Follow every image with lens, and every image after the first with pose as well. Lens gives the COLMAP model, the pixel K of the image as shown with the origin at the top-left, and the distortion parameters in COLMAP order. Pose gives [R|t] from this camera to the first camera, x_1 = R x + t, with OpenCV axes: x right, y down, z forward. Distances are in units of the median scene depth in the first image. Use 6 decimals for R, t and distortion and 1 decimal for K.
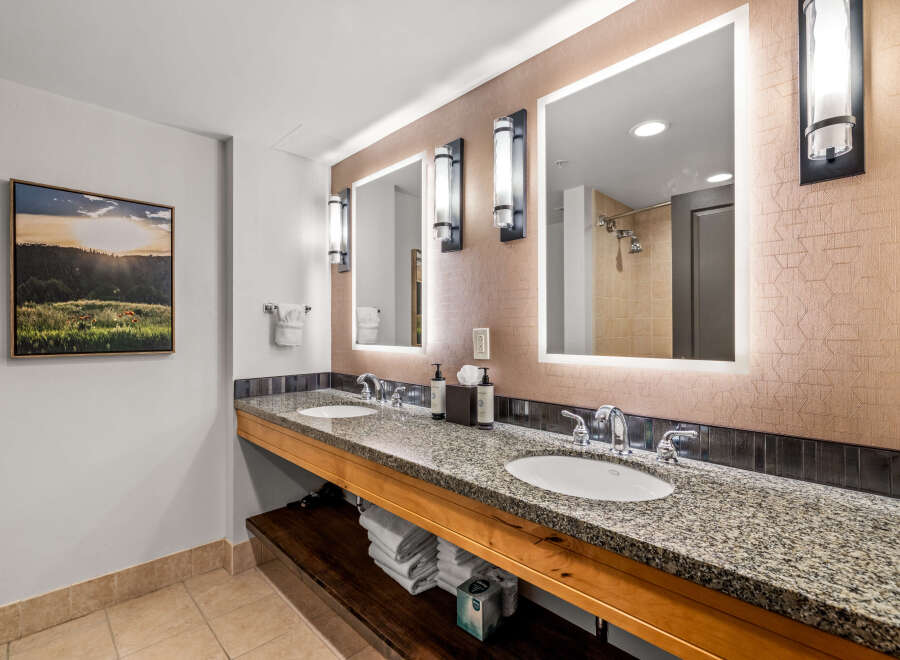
lens RADIAL K [[397.6, 0, 452.0], [0, 397.6, 331.0], [0, 0, 1]] dist [-0.022310, -0.000055]
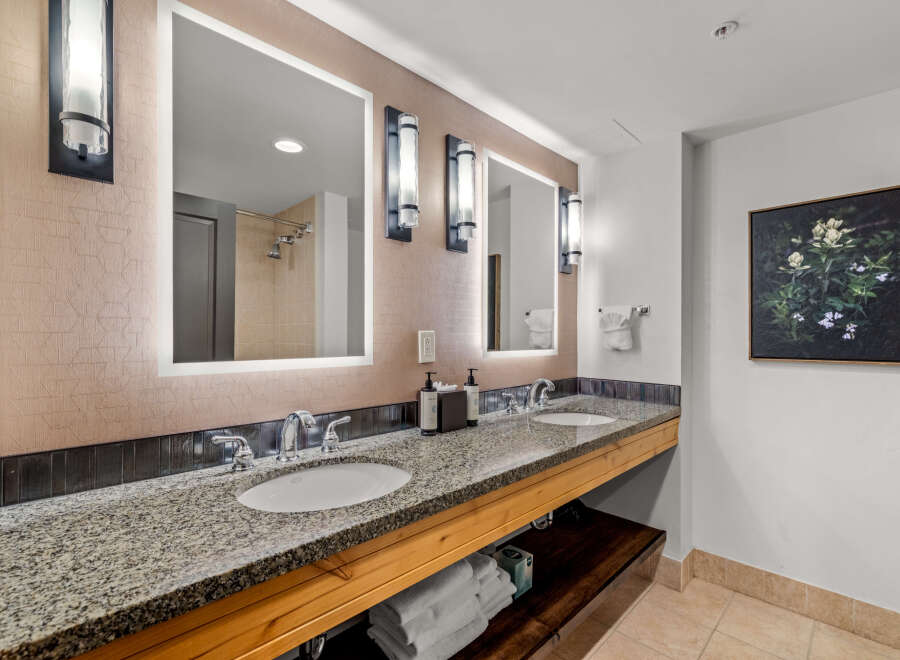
lens RADIAL K [[425.9, 0, 449.2], [0, 425.9, 328.5], [0, 0, 1]] dist [-0.003950, 0.000785]
pose [[0.034804, 0.007676, 0.999365, -0.504483], [0.003721, 0.999963, -0.007810, -0.003412], [-0.999387, 0.003991, 0.034774, 0.478370]]
